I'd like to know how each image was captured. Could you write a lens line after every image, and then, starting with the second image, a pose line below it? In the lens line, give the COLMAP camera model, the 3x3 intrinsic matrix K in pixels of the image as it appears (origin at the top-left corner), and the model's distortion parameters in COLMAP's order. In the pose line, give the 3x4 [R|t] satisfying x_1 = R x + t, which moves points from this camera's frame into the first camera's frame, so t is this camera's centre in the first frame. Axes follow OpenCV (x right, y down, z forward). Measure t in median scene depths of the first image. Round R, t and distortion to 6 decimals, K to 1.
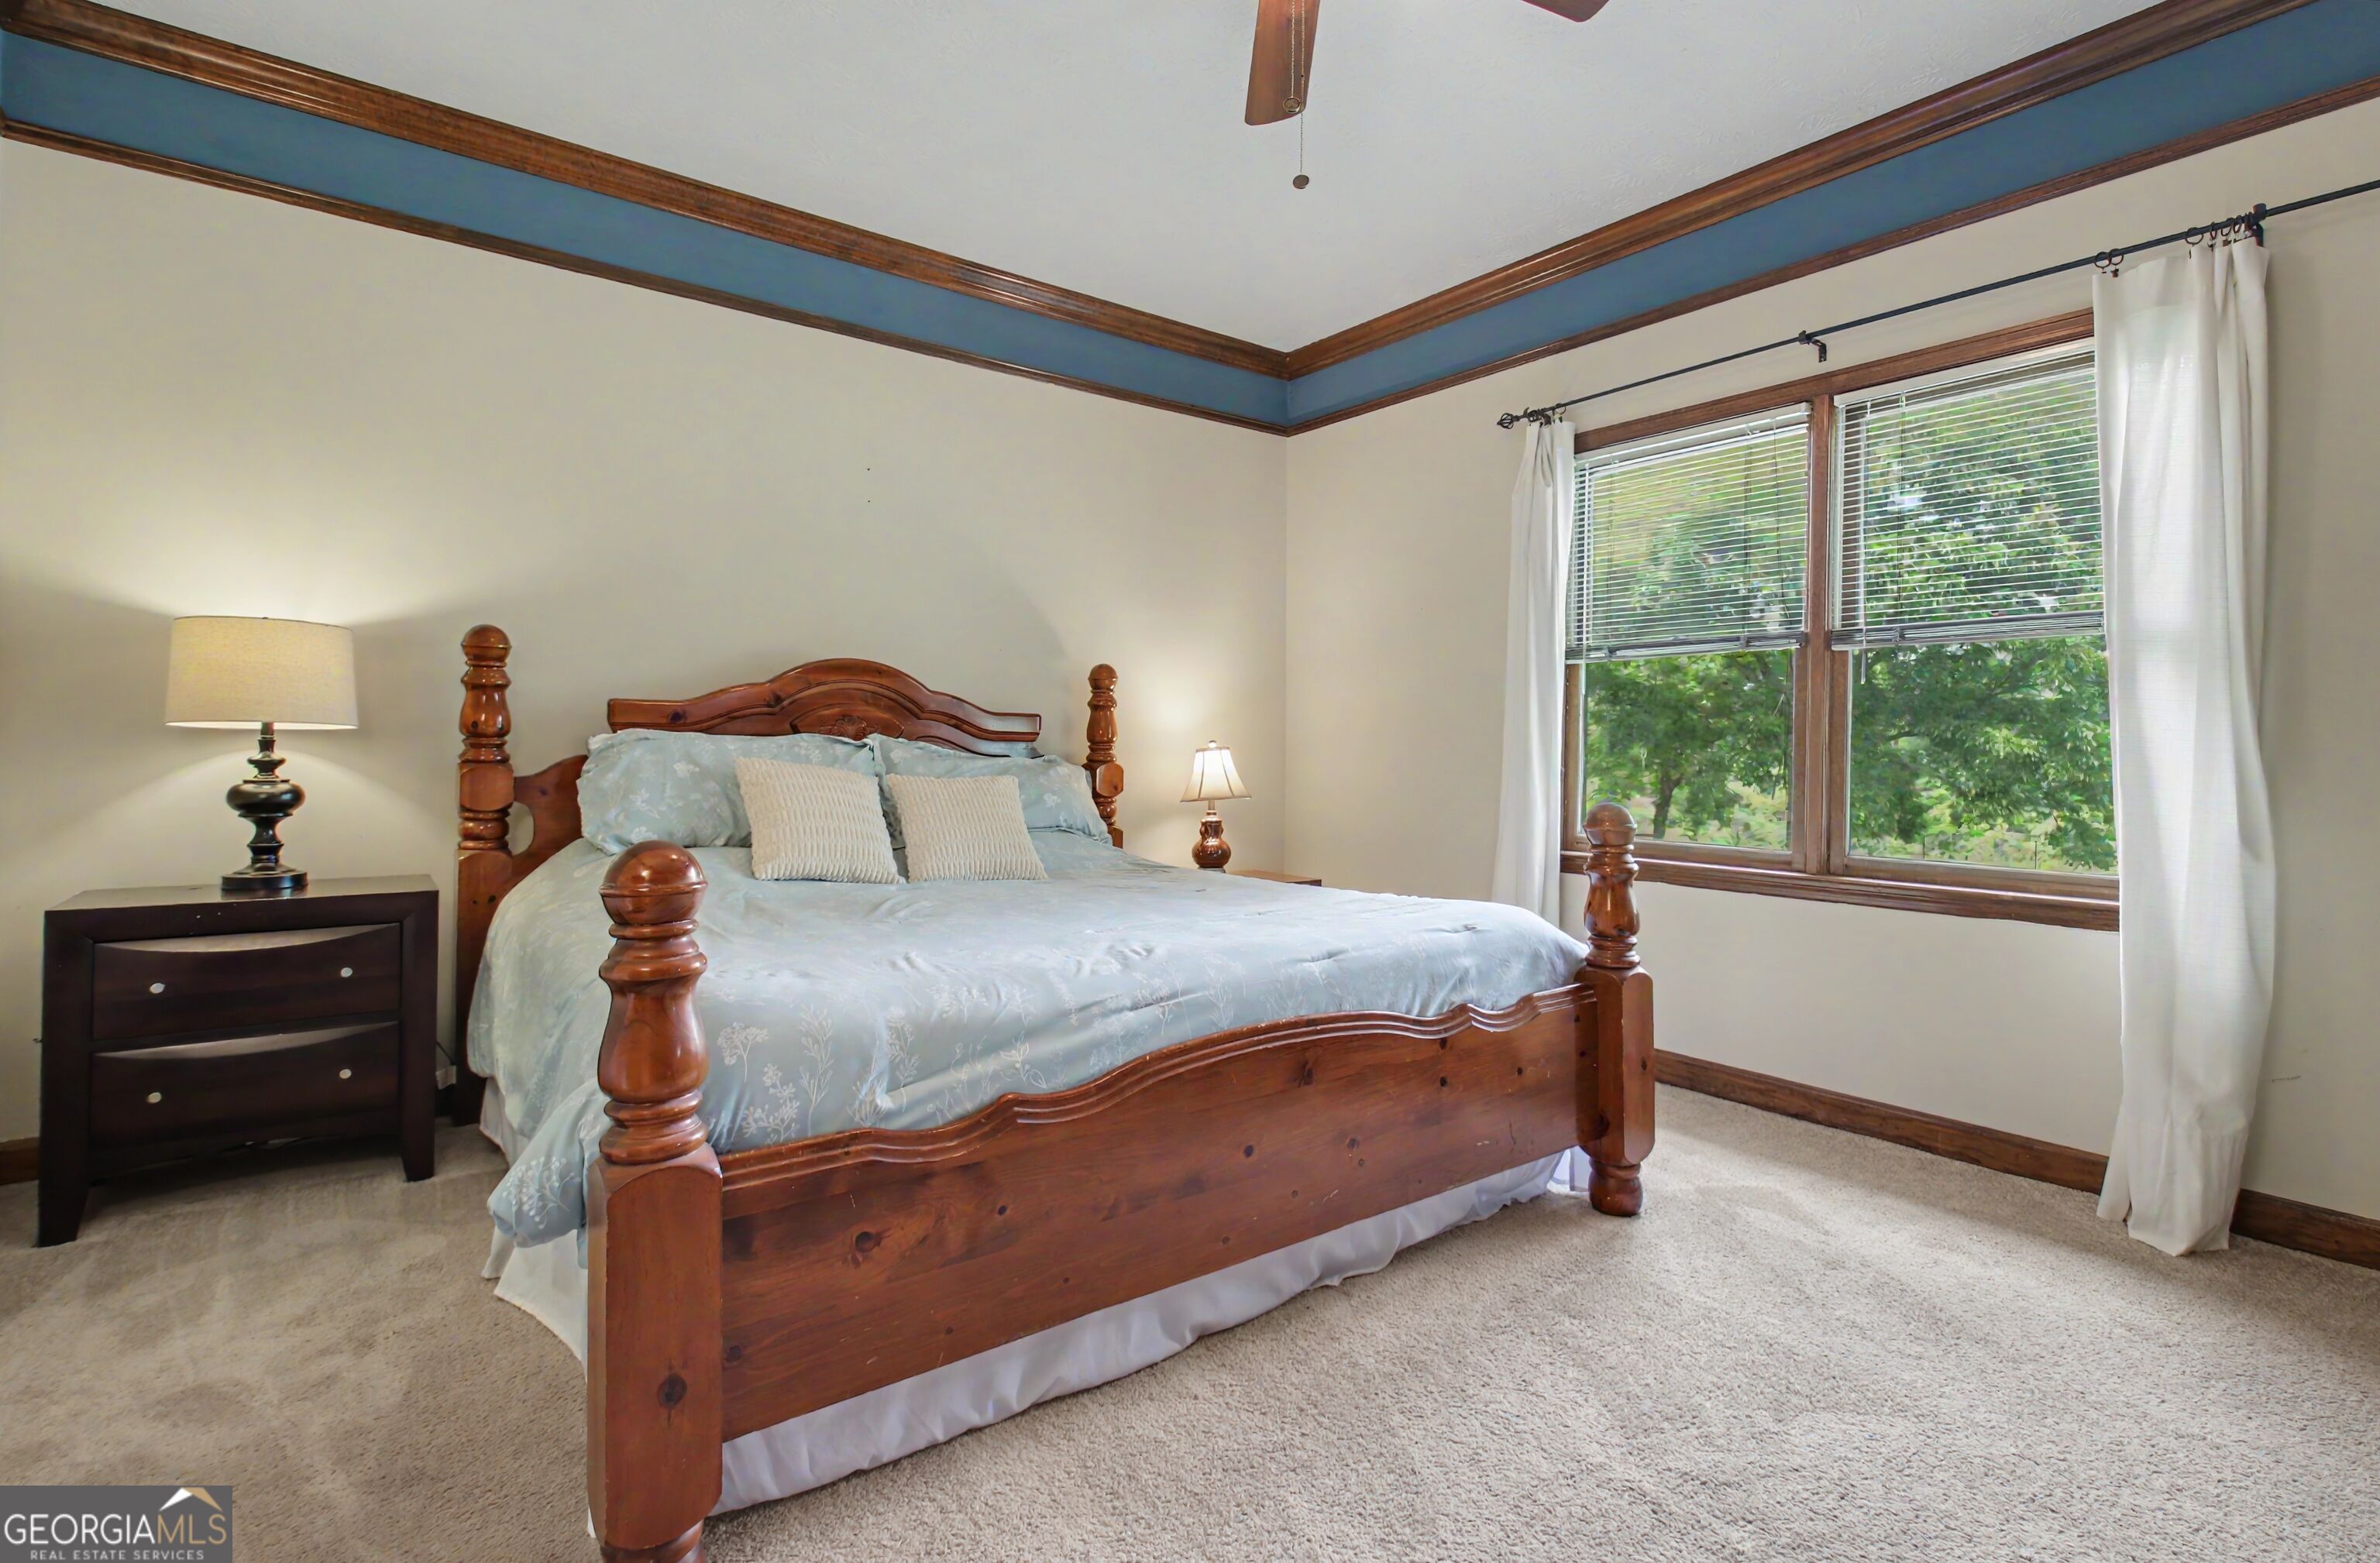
lens RADIAL K [[1138.0, 0, 1186.8], [0, 1138.0, 743.3], [0, 0, 1]] dist [0.014987, -0.000227]
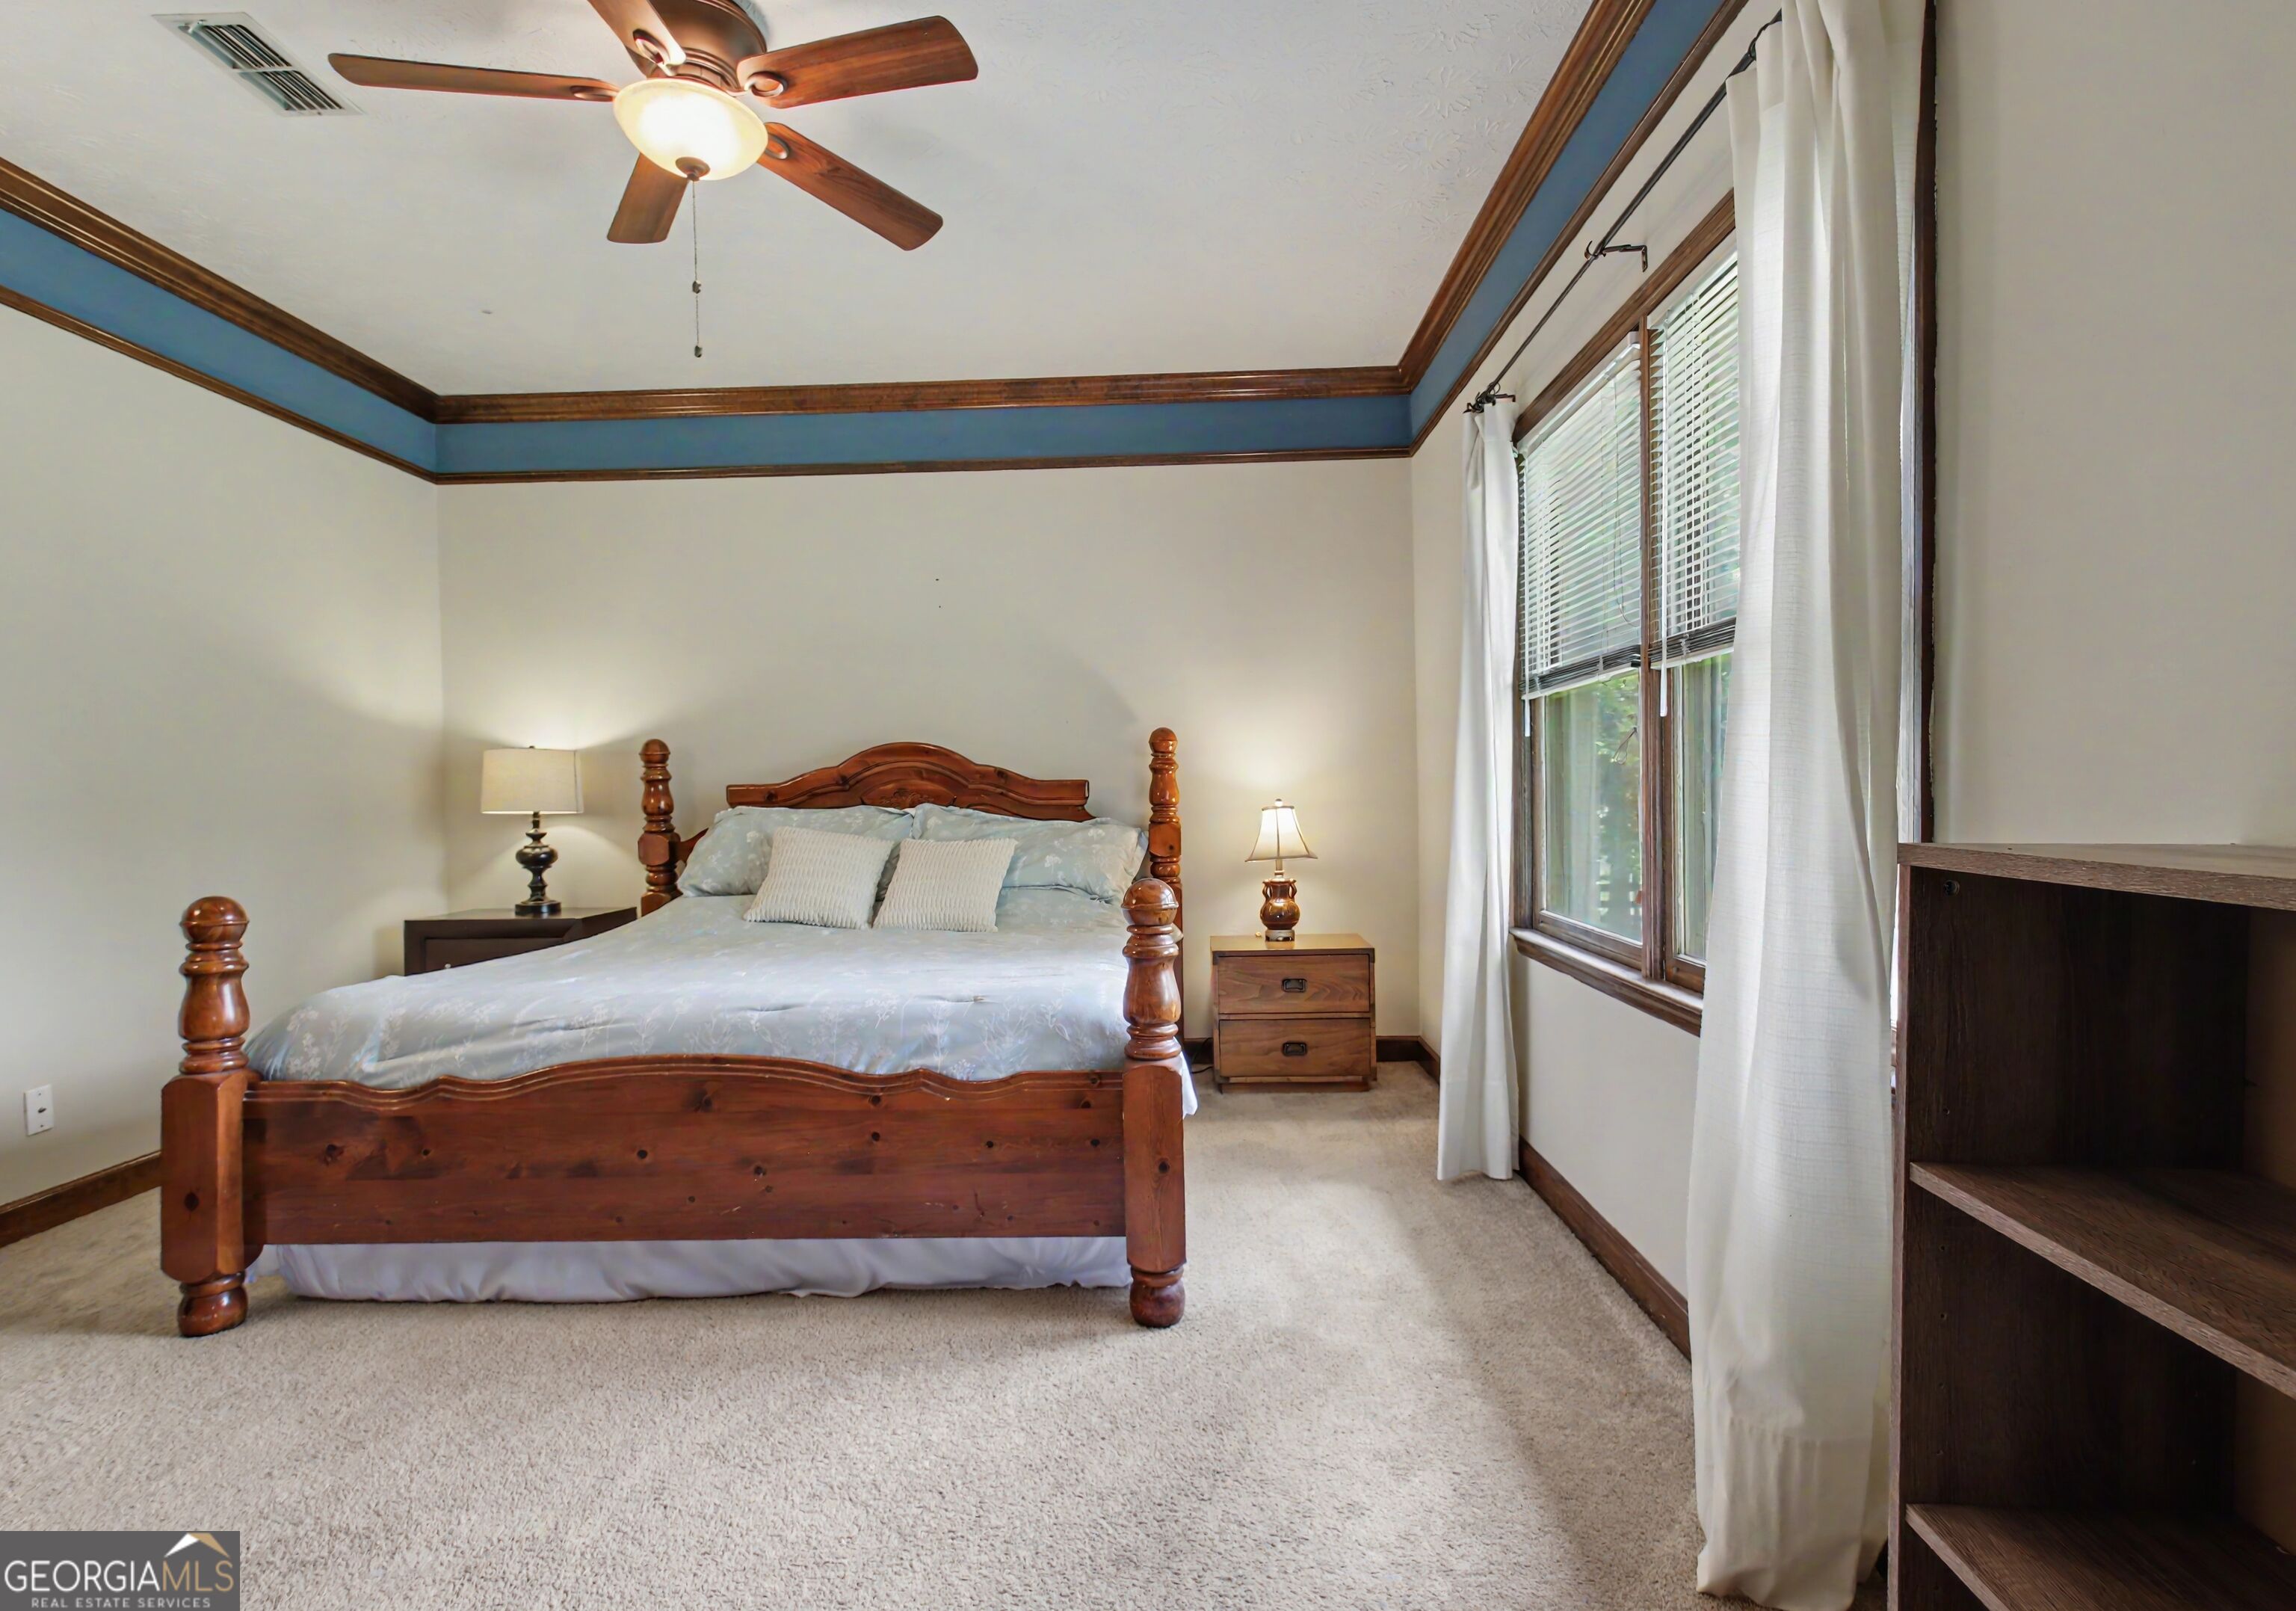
lens RADIAL K [[1174.3, 0, 1137.3], [0, 1174.3, 804.1], [0, 0, 1]] dist [0.024317, 0.000916]
pose [[0.770299, -0.018132, -0.637424, 0.936264], [0.029386, 0.999543, 0.007078, -0.013929], [0.637005, -0.024184, 0.770480, 0.255639]]
